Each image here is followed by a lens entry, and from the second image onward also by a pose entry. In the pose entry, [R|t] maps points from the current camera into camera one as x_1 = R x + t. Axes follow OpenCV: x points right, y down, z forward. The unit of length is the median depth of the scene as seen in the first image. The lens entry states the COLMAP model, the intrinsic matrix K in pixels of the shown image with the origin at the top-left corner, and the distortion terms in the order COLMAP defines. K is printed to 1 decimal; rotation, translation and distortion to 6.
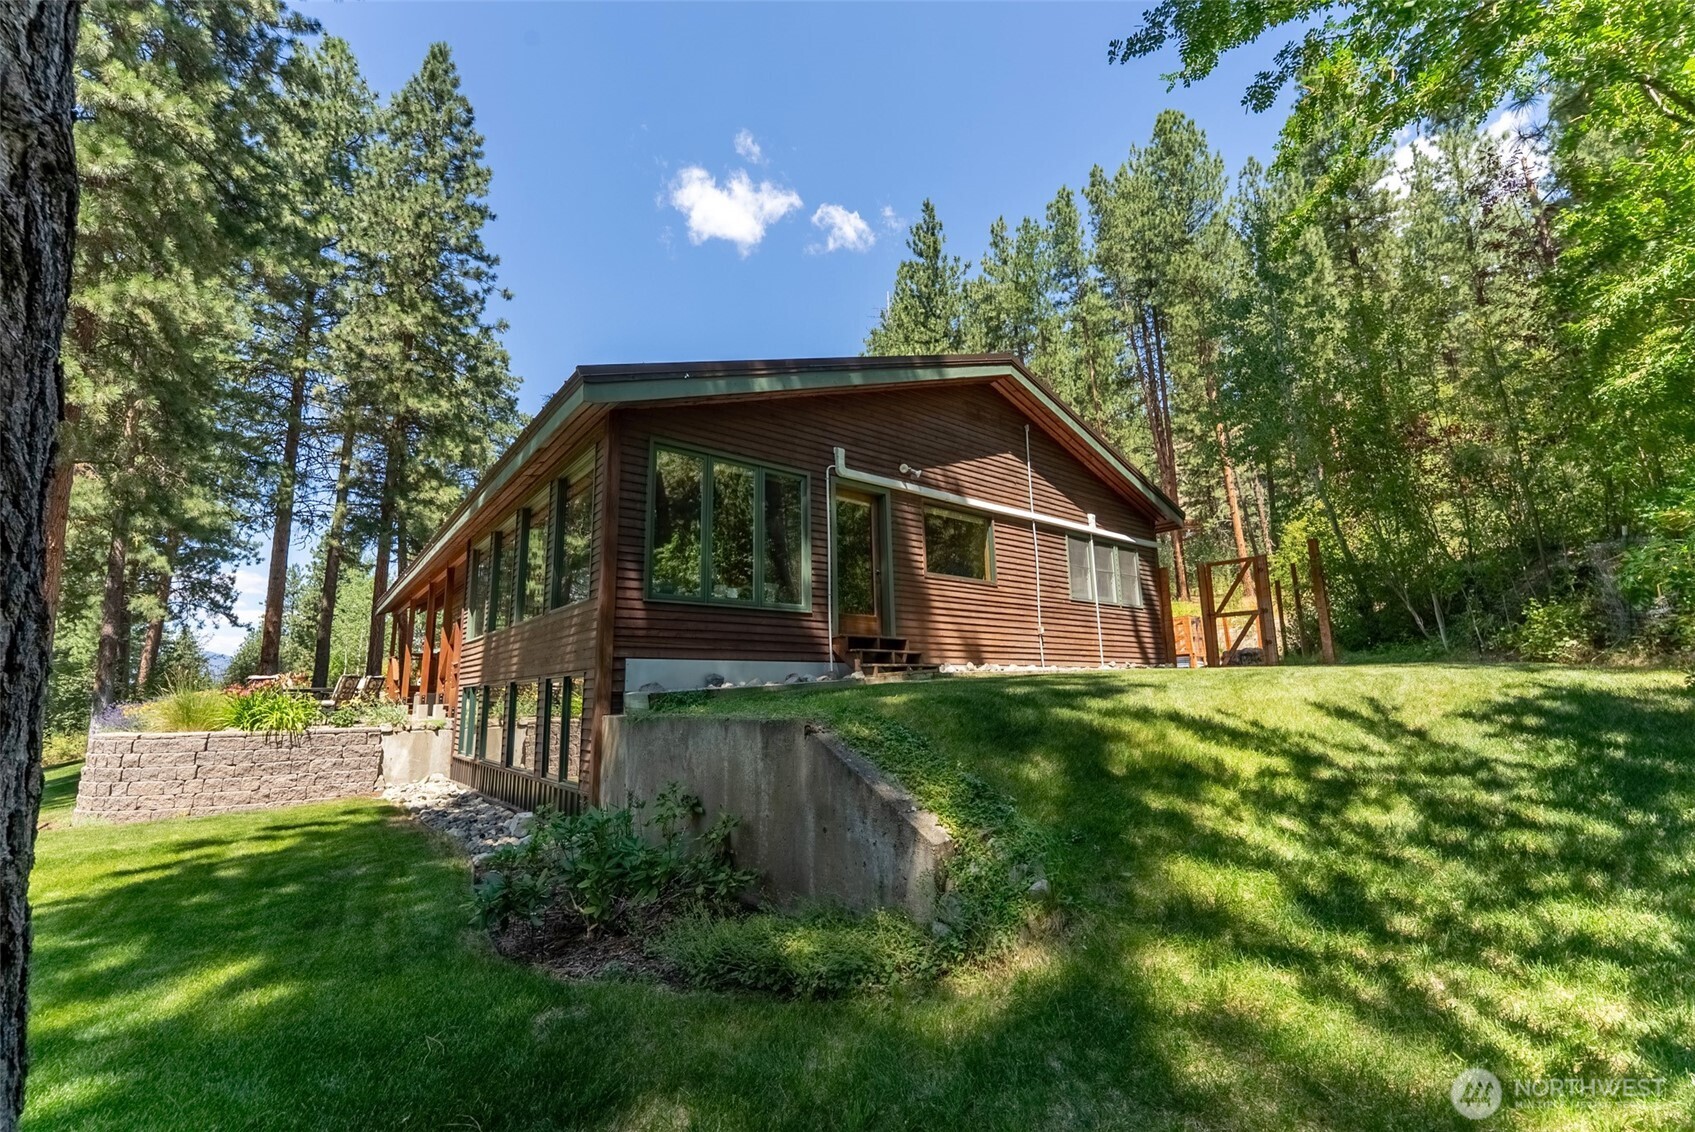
lens RADIAL K [[689.2, 0, 846.4], [0, 689.2, 566.5], [0, 0, 1]] dist [-0.000894, -0.000283]
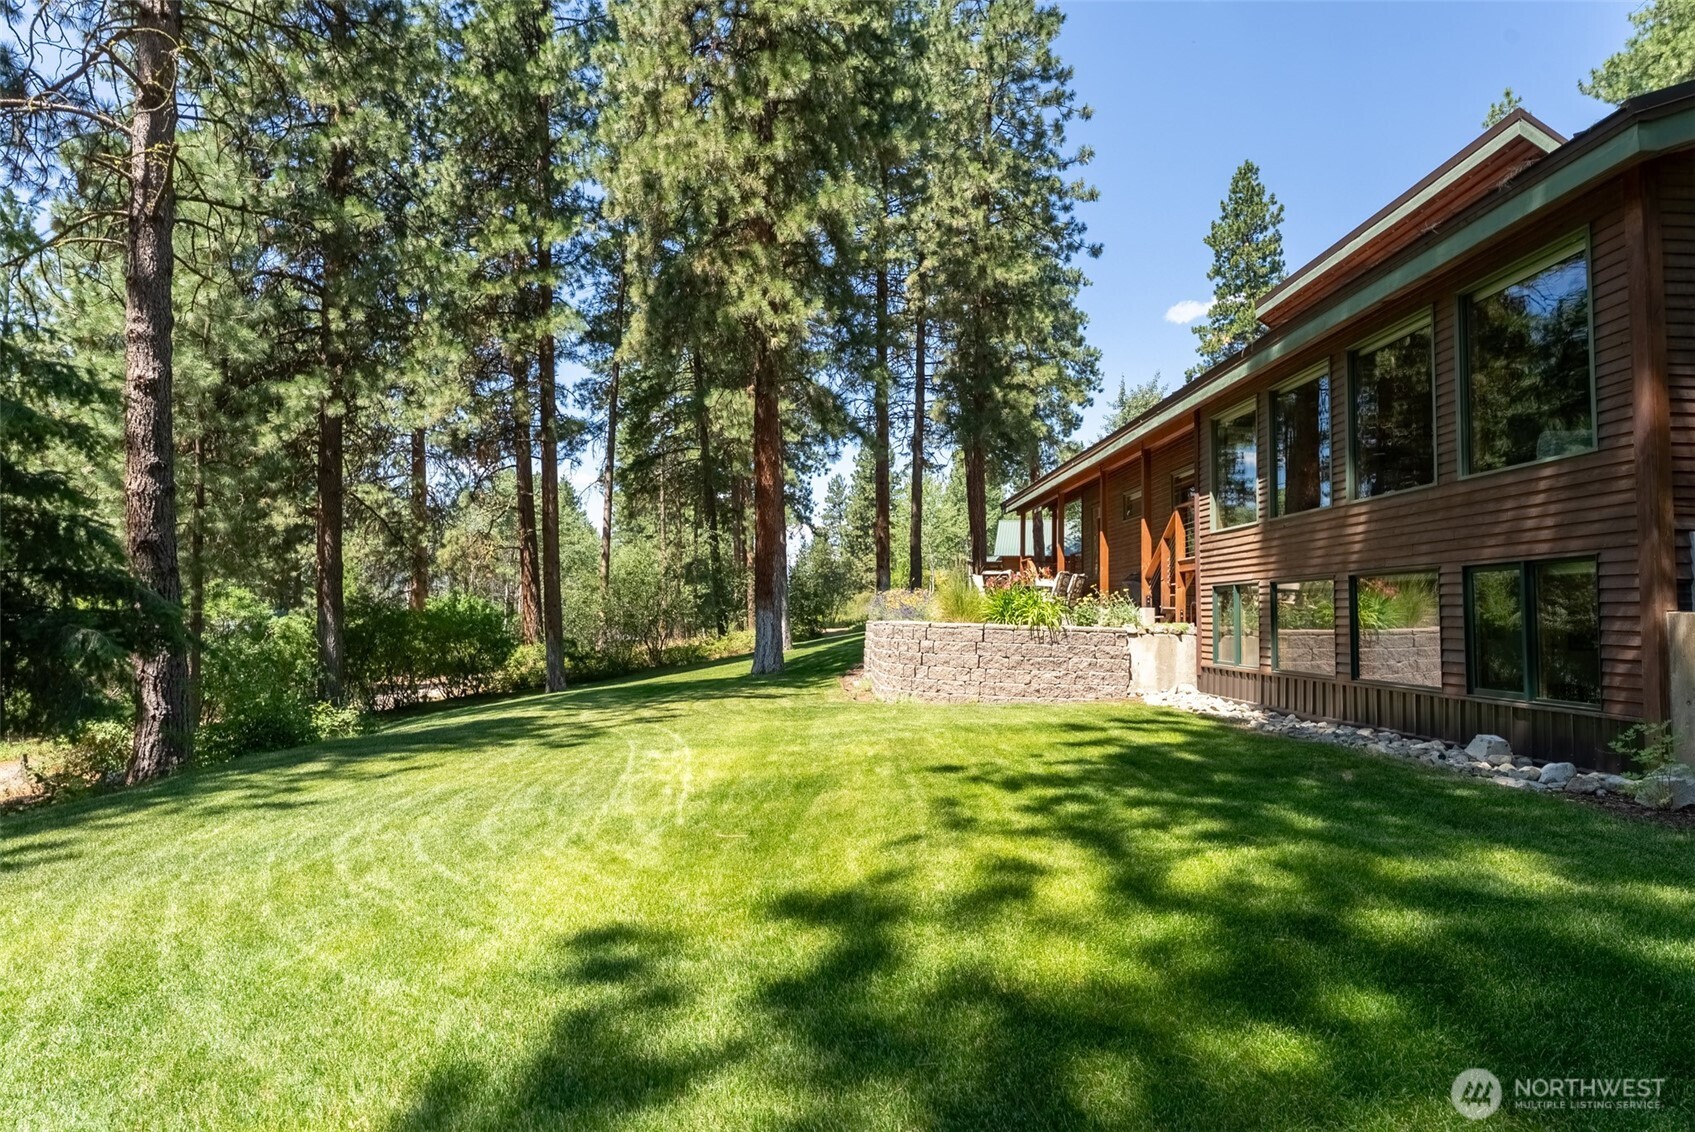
lens RADIAL K [[878.7, 0, 847.4], [0, 878.7, 565.5], [0, 0, 1]] dist [0.001354, 0.000105]
pose [[0.797101, 0.000327, -0.603846, -0.110522], [0.075597, 0.992078, 0.100329, 0.003851], [0.599096, -0.125621, 0.790761, -0.046964]]
